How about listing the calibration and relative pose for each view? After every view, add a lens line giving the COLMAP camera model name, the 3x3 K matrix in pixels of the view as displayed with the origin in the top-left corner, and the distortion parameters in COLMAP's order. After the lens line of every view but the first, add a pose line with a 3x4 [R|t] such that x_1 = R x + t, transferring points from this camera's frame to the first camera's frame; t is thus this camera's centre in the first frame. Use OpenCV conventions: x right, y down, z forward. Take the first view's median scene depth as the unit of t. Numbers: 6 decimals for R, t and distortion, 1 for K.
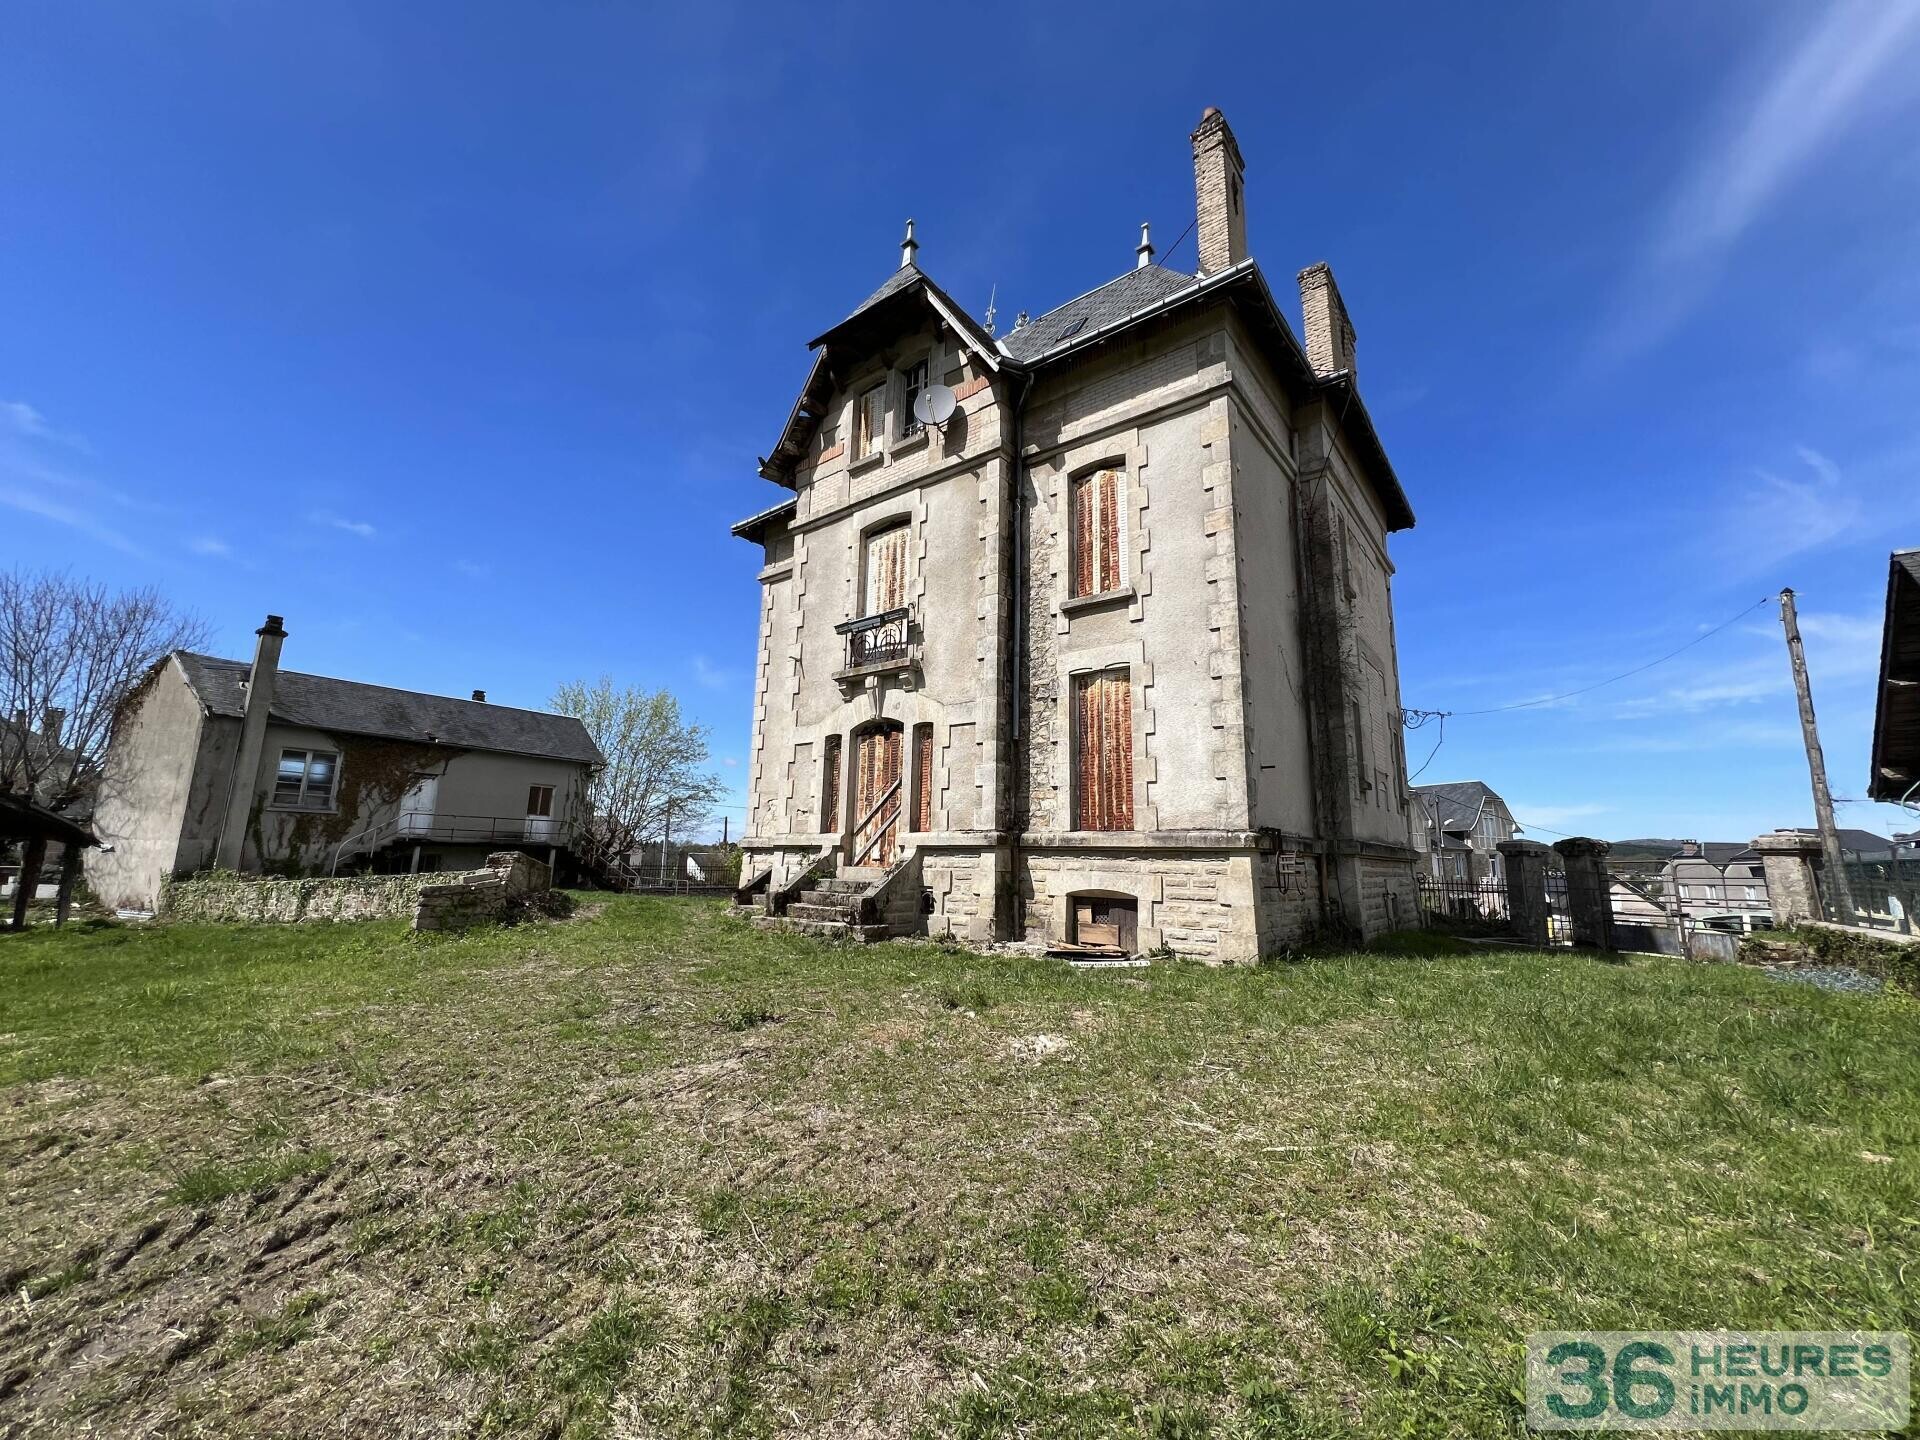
lens RADIAL K [[769.5, 0, 960.0], [0, 769.5, 720.0], [0, 0, 1]] dist [-0.002293, -0.000105]
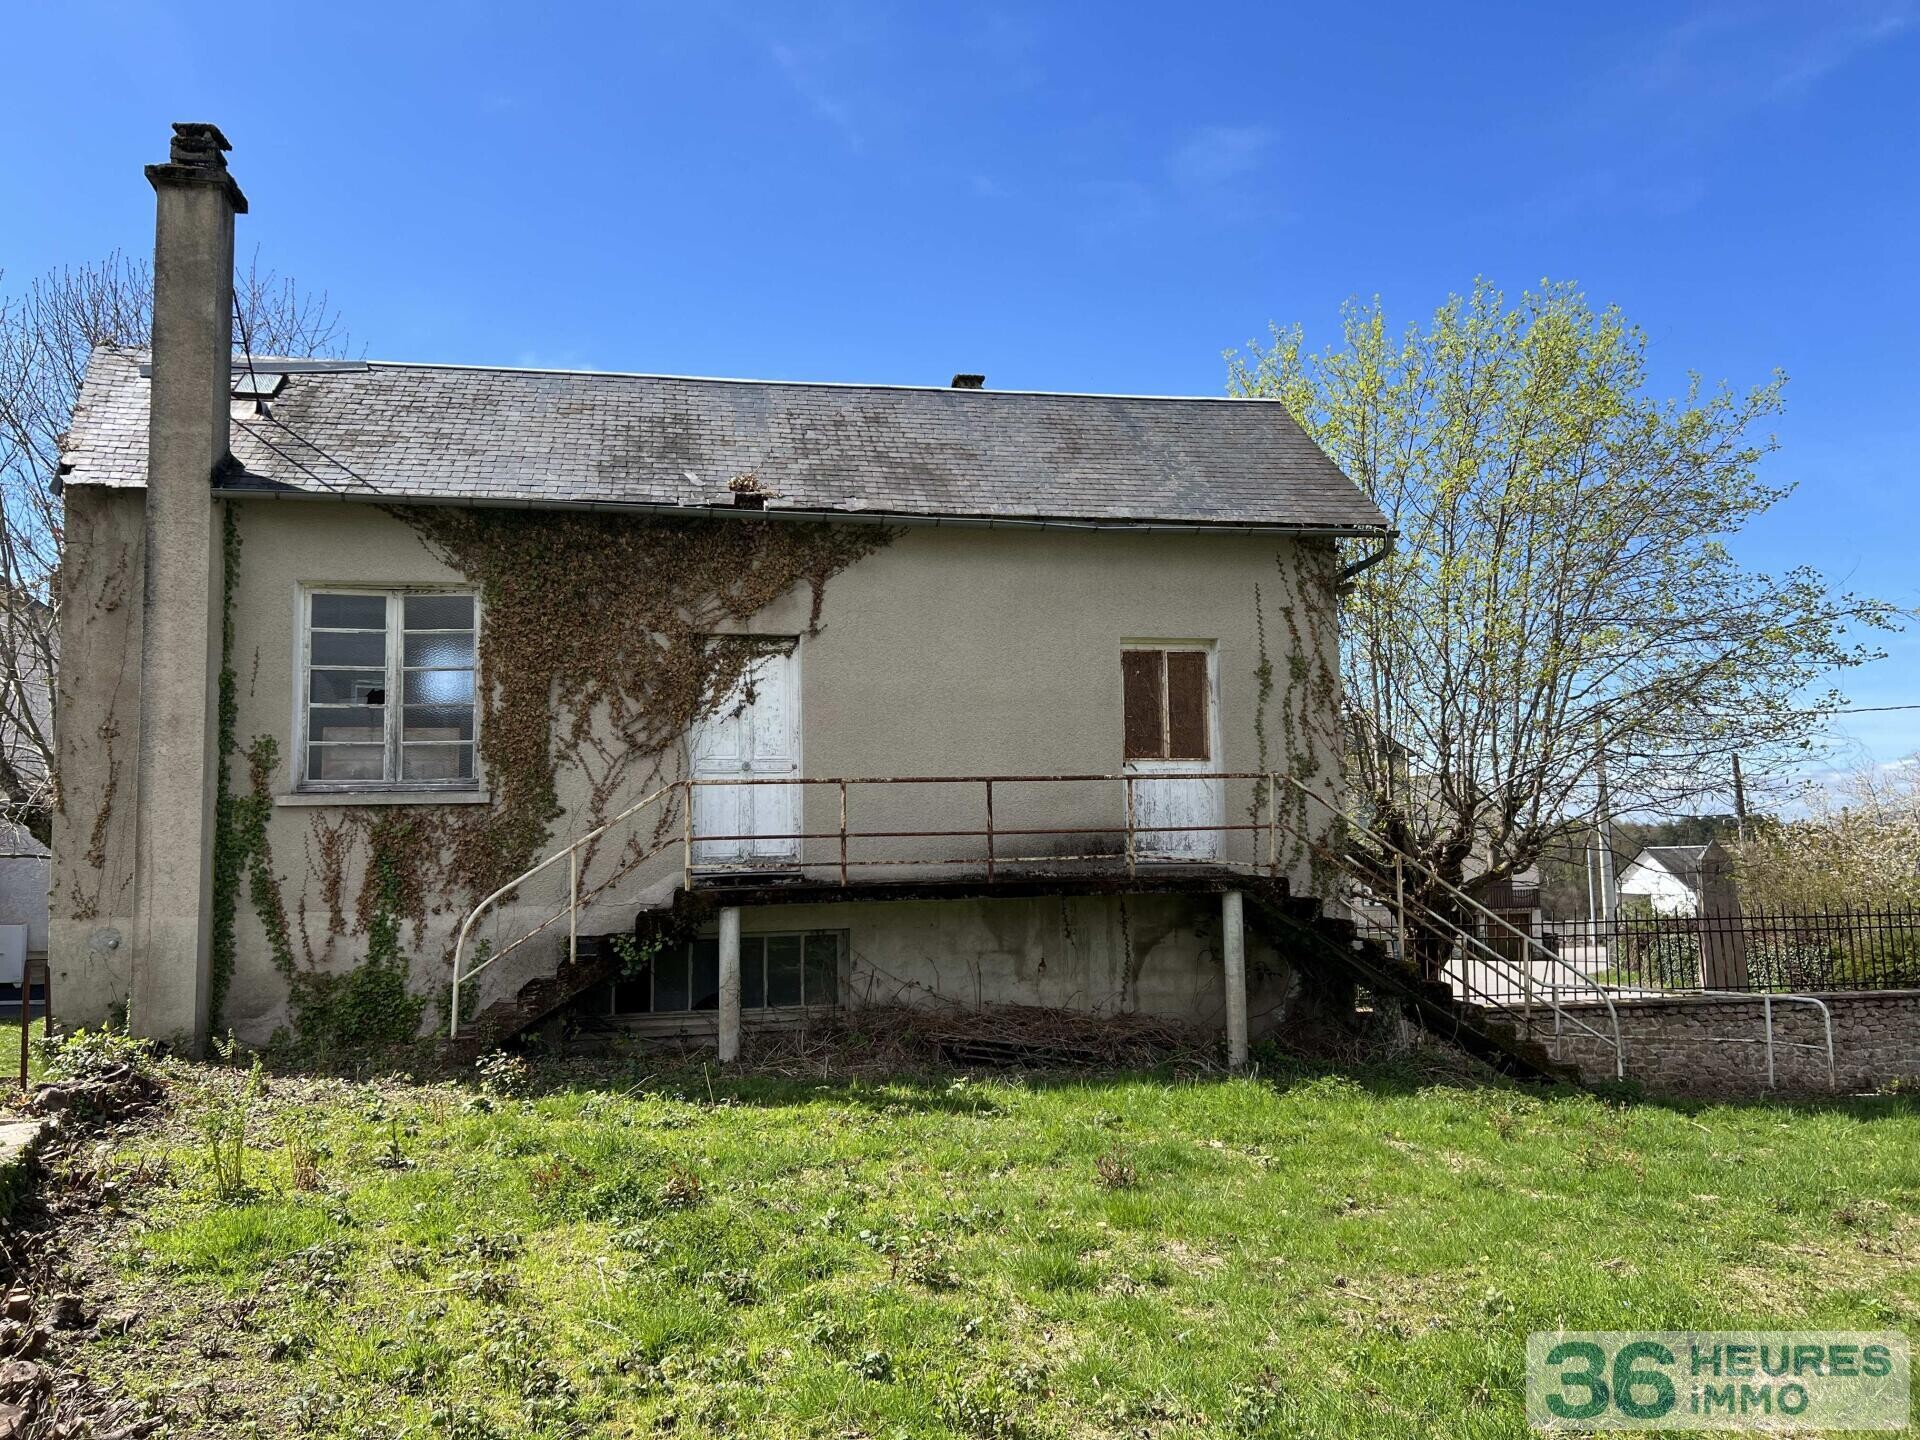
lens RADIAL K [[1442.9, 0, 960.0], [0, 1442.9, 720.0], [0, 0, 1]] dist [0.097502, -0.203017]
pose [[0.725954, -0.100083, -0.680422, -0.298770], [0.159520, 0.986877, 0.025036, 0.096957], [0.668988, -0.126716, 0.732392, 0.667248]]
